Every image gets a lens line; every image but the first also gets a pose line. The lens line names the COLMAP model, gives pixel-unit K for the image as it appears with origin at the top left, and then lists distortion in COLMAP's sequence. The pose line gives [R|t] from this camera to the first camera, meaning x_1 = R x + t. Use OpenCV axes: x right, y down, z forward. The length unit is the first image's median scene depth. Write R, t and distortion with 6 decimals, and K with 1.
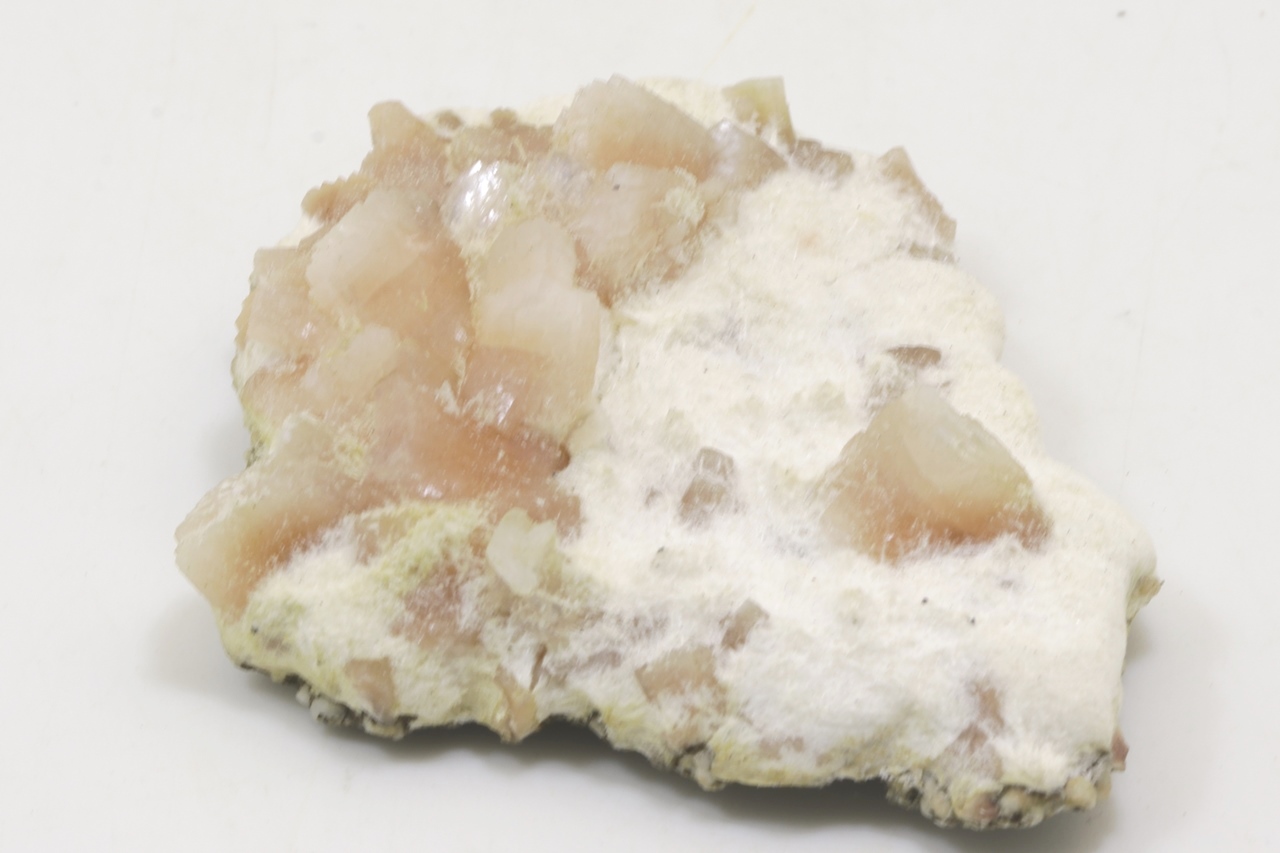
lens RADIAL K [[8981.5, 0, 640.0], [0, 8981.5, 426.5], [0, 0, 1]] dist [-0.746999, 6.451619]
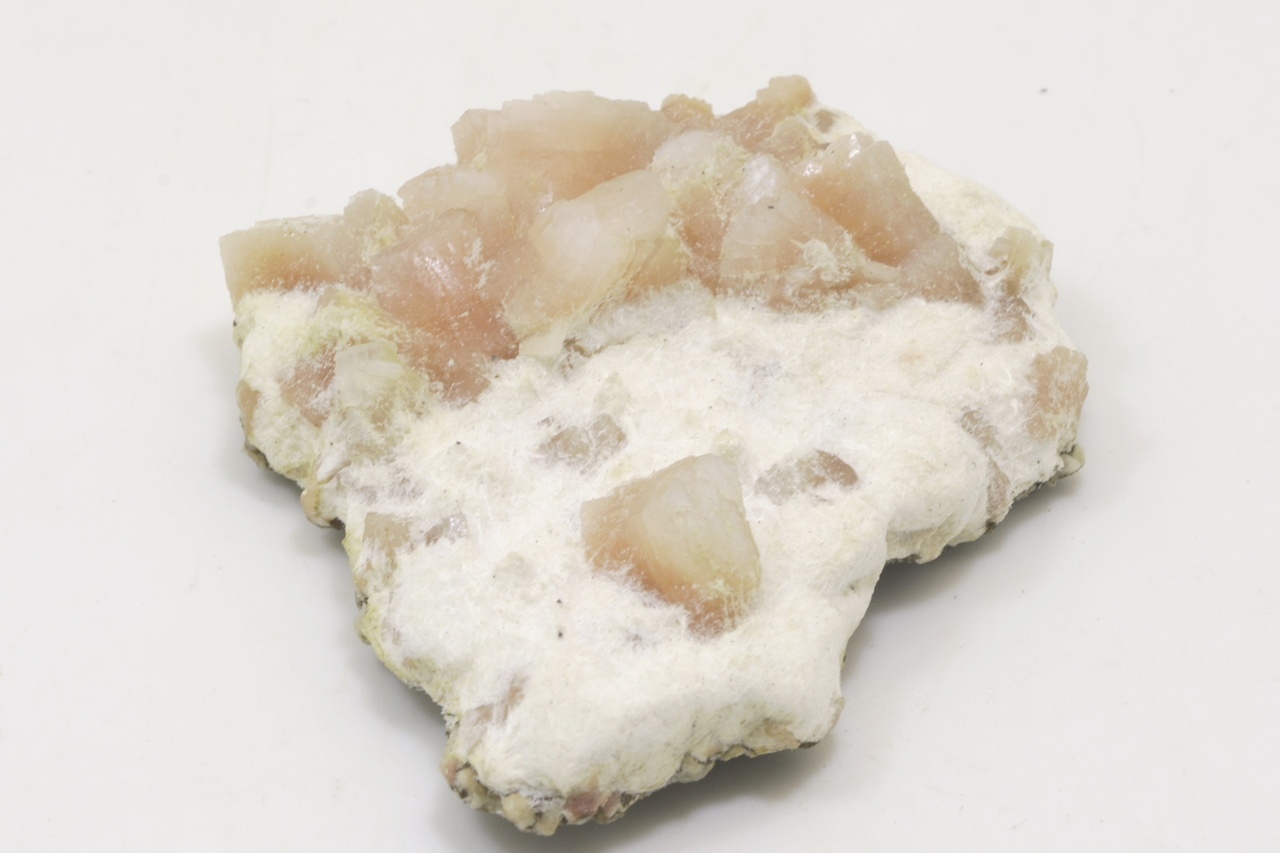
lens RADIAL K [[8981.5, 0, 640.0], [0, 8981.5, 426.5], [0, 0, 1]] dist [-0.746999, 6.451619]
pose [[0.613905, 0.526249, -0.588373, 0.668205], [-0.532270, 0.826389, 0.183766, -0.203943], [0.582931, 0.200359, 0.787431, 0.135585]]
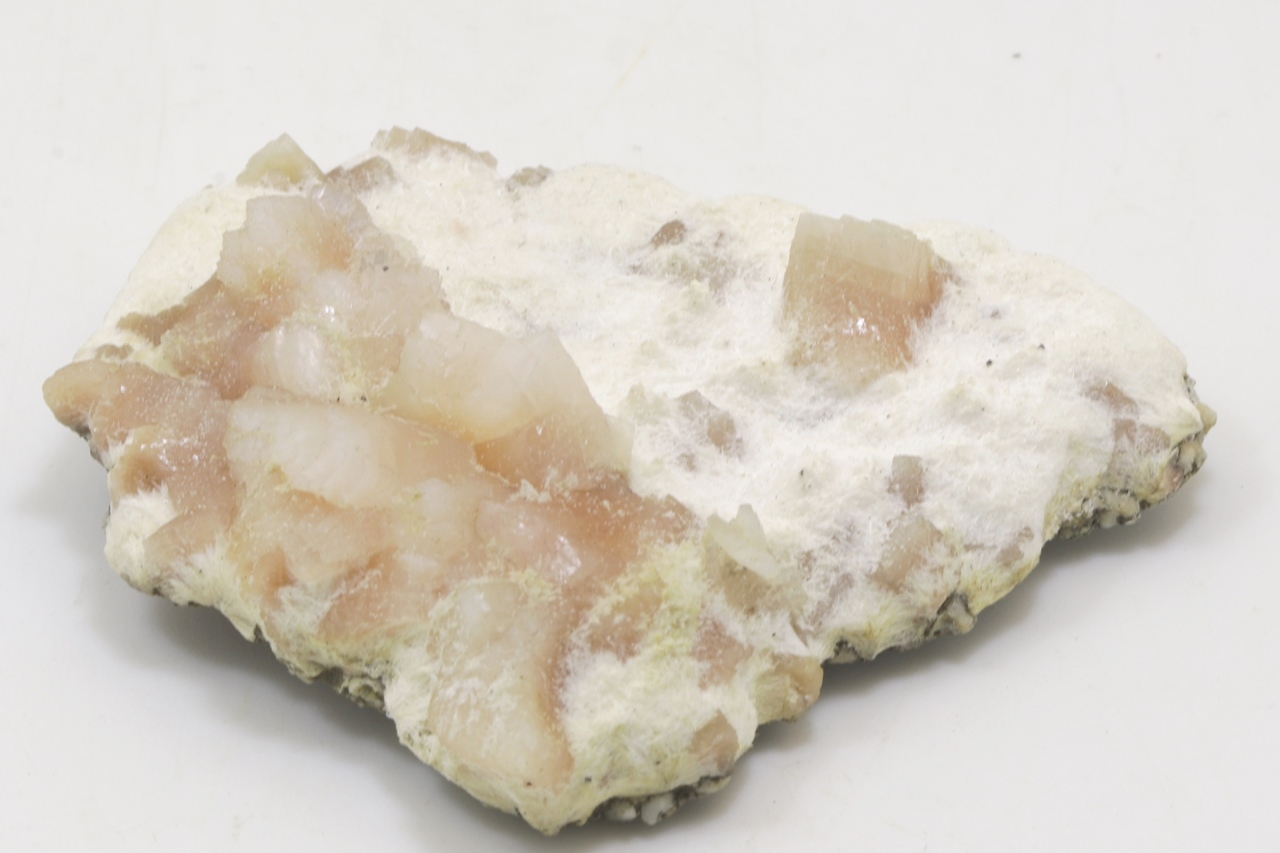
lens RADIAL K [[8981.5, 0, 640.0], [0, 8981.5, 426.5], [0, 0, 1]] dist [-0.746999, 6.451619]
pose [[0.550755, -0.549637, 0.628147, -0.637056], [0.543795, 0.807219, 0.229532, -0.231332], [-0.633211, 0.215167, 0.743470, 0.259362]]
